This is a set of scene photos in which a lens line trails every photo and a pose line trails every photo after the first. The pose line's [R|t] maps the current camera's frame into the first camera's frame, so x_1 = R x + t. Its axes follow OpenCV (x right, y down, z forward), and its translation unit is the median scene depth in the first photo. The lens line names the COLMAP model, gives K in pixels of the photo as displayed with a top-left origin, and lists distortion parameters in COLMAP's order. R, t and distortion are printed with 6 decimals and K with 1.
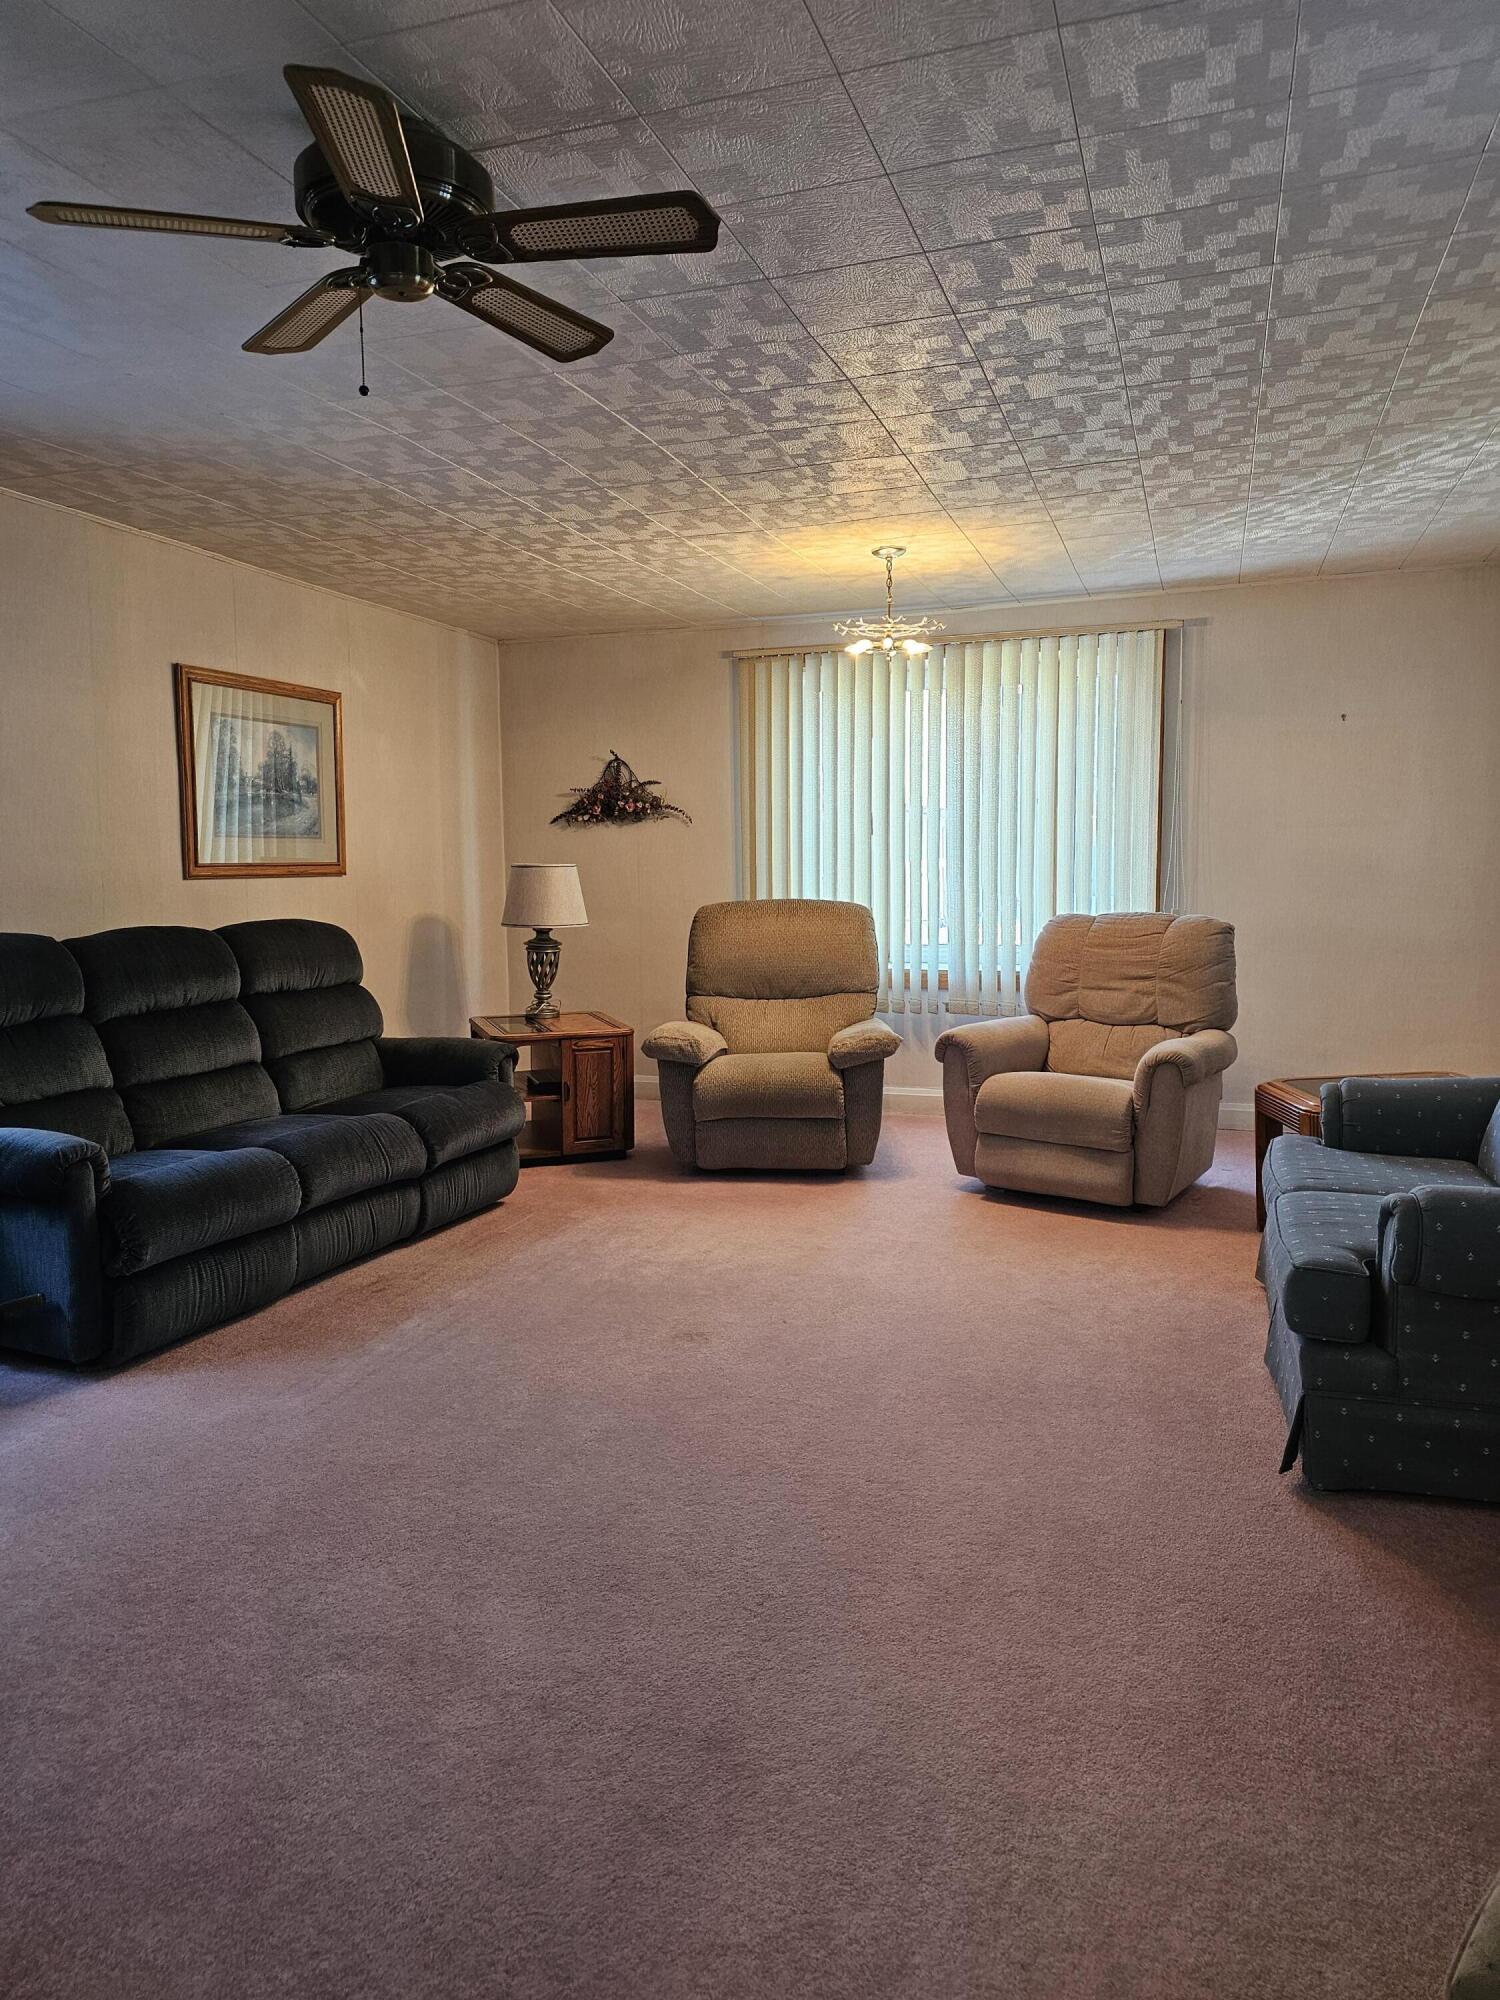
lens RADIAL K [[1341.0, 0, 741.5], [0, 1341.0, 937.5], [0, 0, 1]] dist [0.060123, -0.048515]
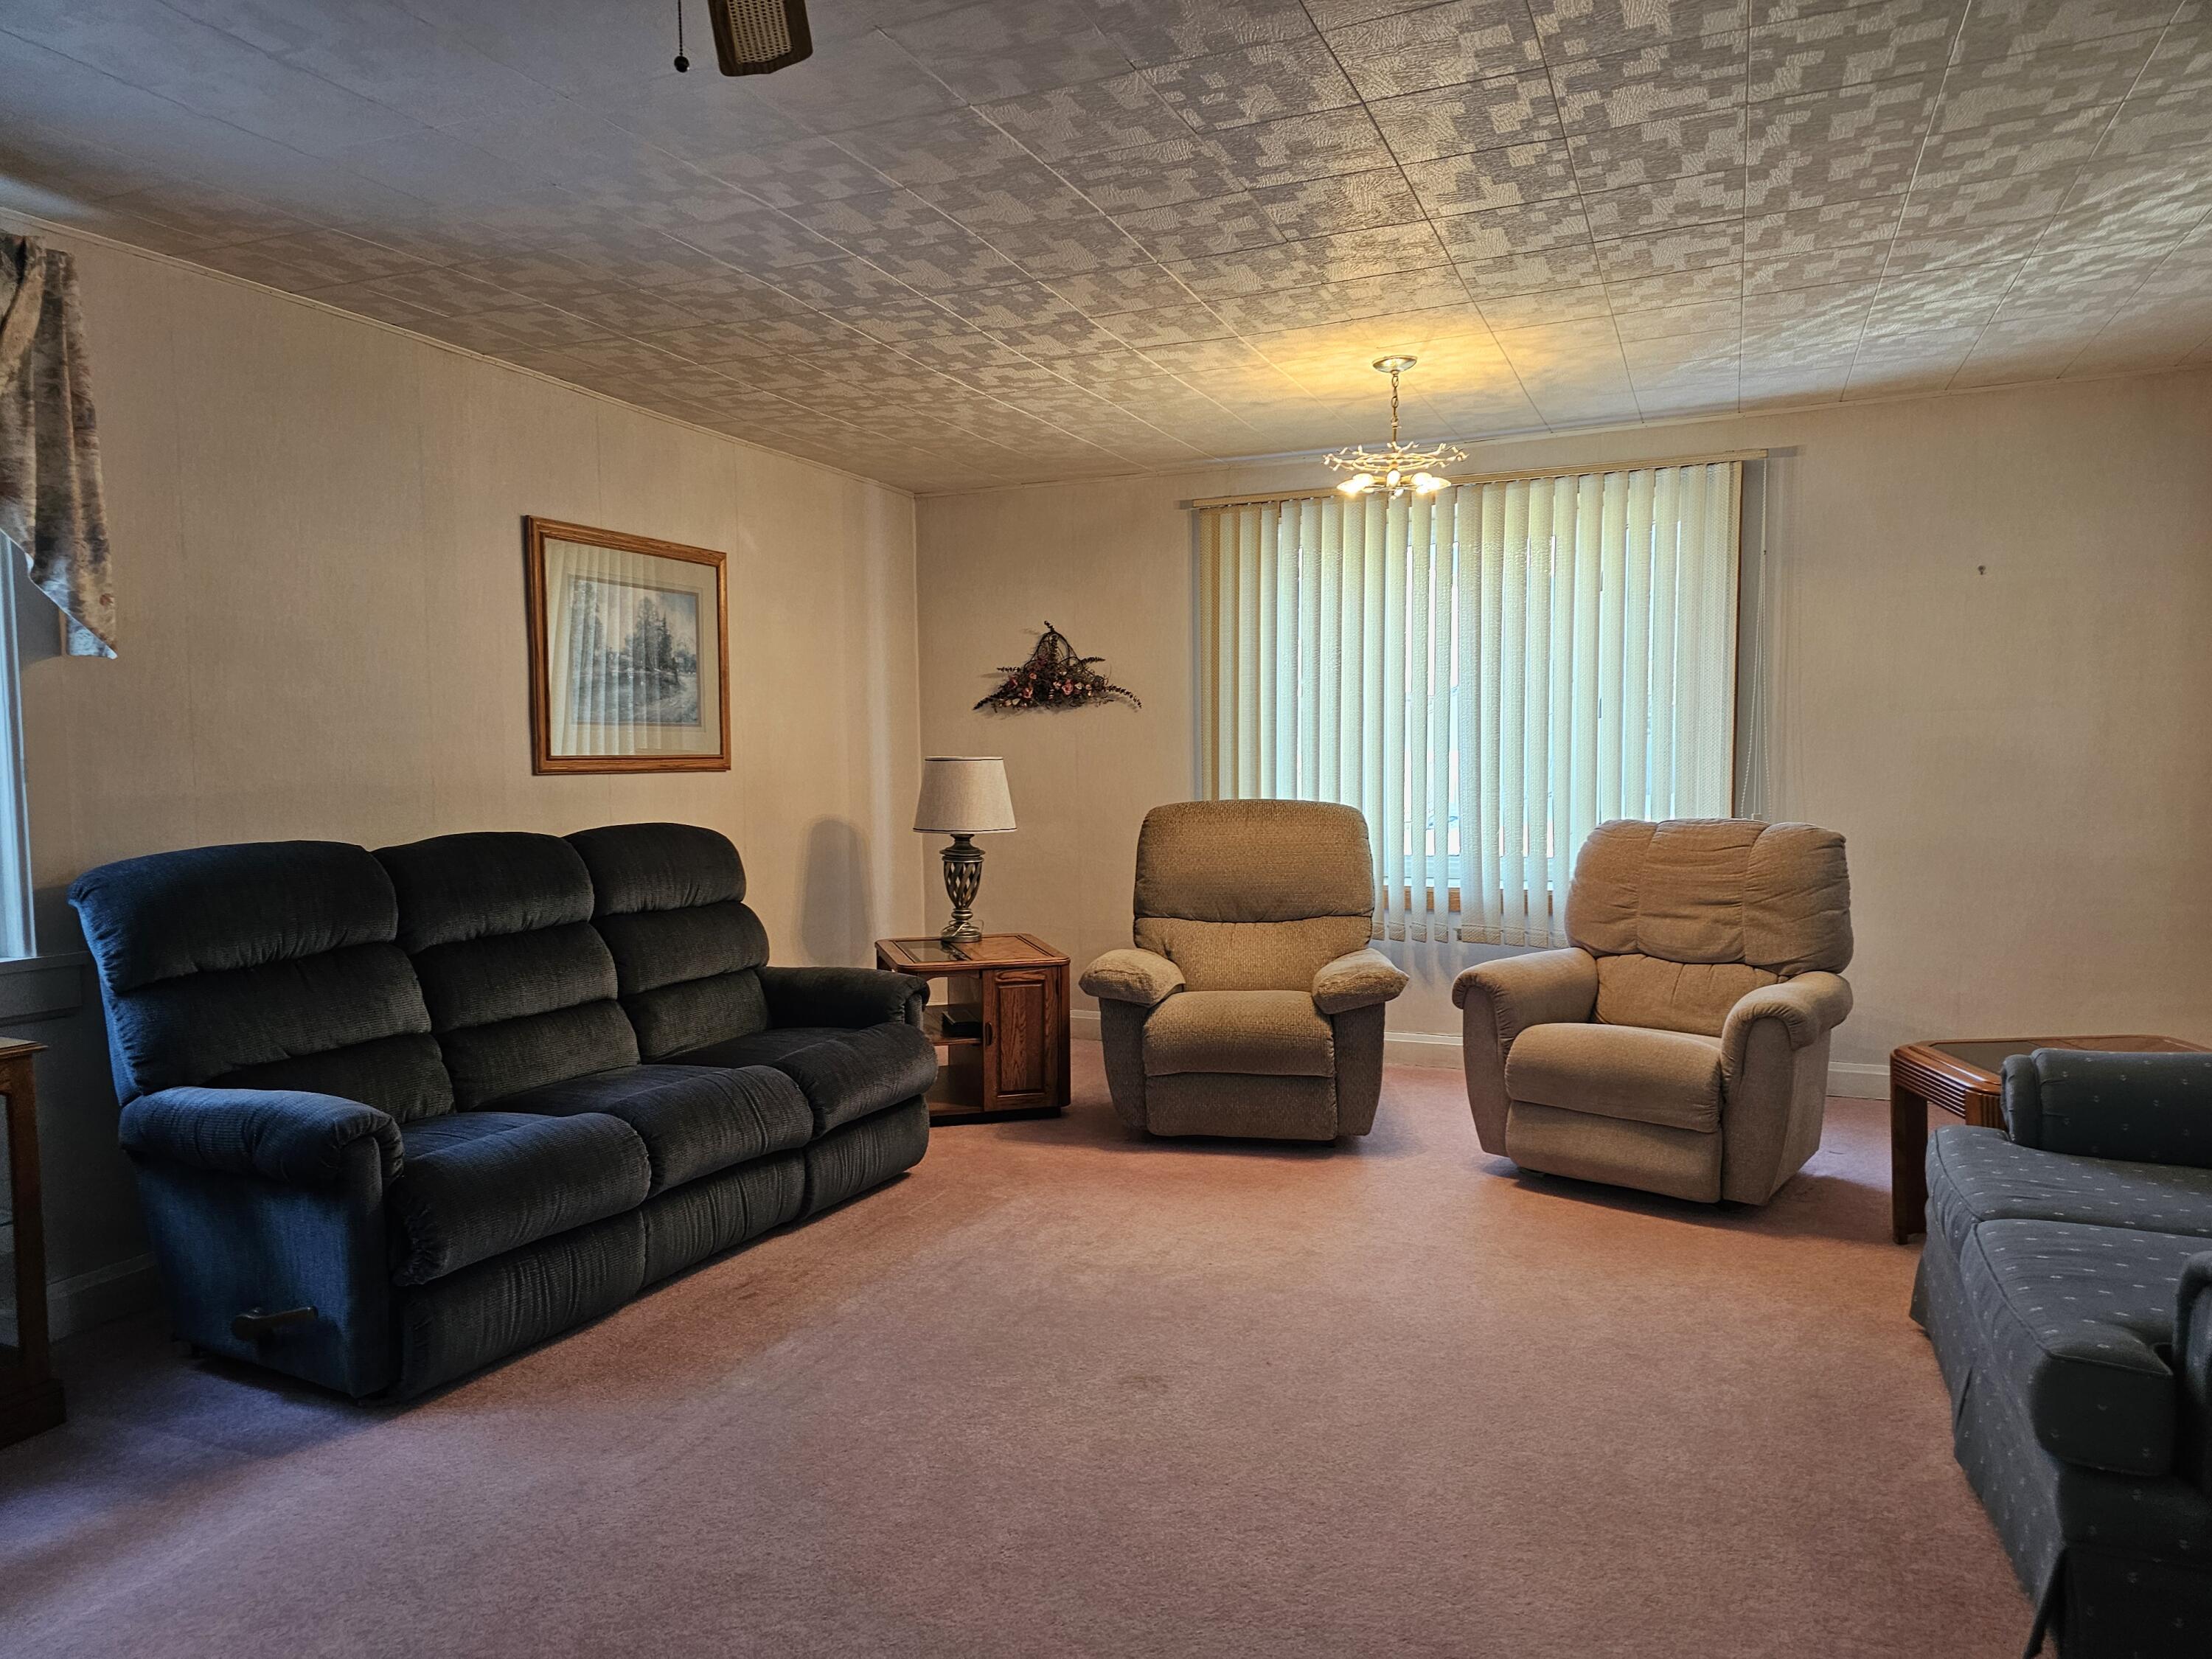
lens RADIAL K [[1483.2, 0, 1084.7], [0, 1483.2, 818.8], [0, 0, 1]] dist [0.060123, -0.048515]
pose [[0.997410, 0.003800, -0.071824, -0.009088], [-0.004772, 0.999899, -0.013355, -0.006094], [0.071766, 0.013663, 0.997328, 0.122369]]
